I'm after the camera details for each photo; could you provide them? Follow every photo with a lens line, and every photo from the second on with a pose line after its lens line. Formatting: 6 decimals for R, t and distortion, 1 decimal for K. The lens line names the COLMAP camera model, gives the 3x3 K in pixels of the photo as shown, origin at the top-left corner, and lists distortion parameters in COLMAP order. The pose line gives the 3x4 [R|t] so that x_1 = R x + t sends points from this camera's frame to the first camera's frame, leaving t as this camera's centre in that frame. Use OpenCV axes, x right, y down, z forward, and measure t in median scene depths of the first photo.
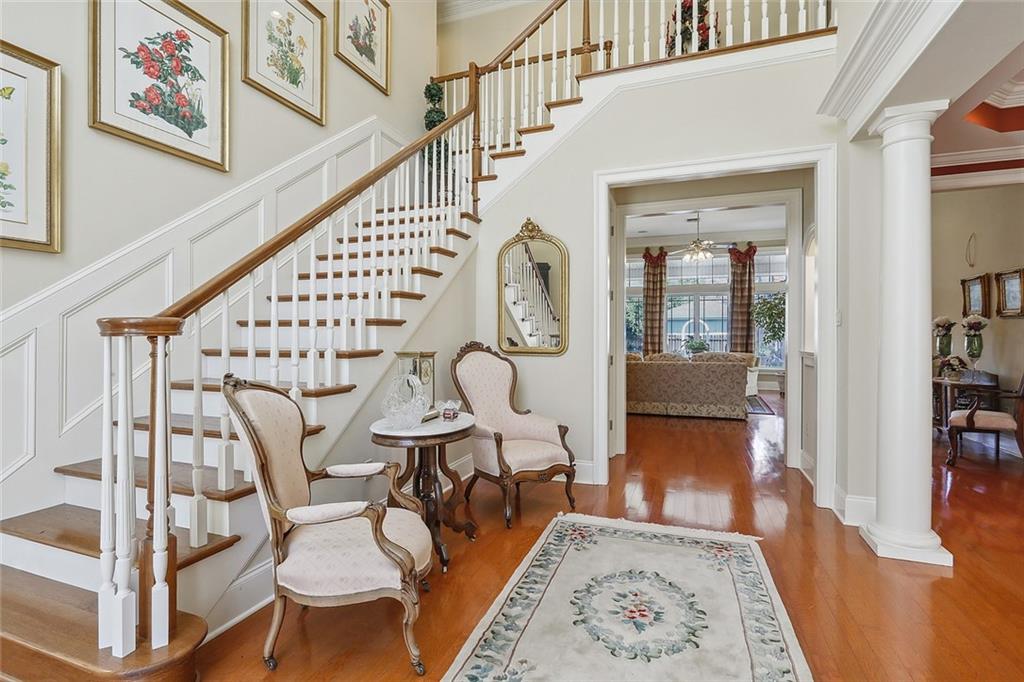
lens RADIAL K [[489.1, 0, 512.2], [0, 489.1, 339.6], [0, 0, 1]] dist [-0.004165, -0.000172]
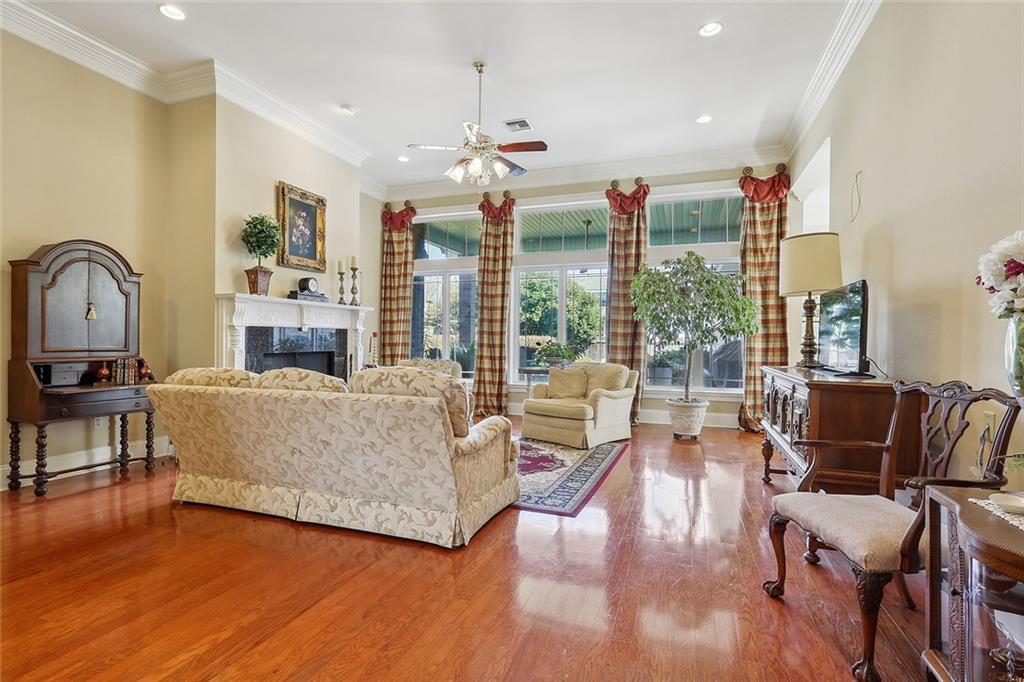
lens RADIAL K [[489.1, 0, 510.1], [0, 489.1, 341.1], [0, 0, 1]] dist [-0.004165, -0.000172]
pose [[0.999973, 0.007224, -0.001083, 0.329238], [-0.007228, 0.999967, -0.003766, 0.003817], [0.001056, 0.003774, 0.999992, 0.398703]]
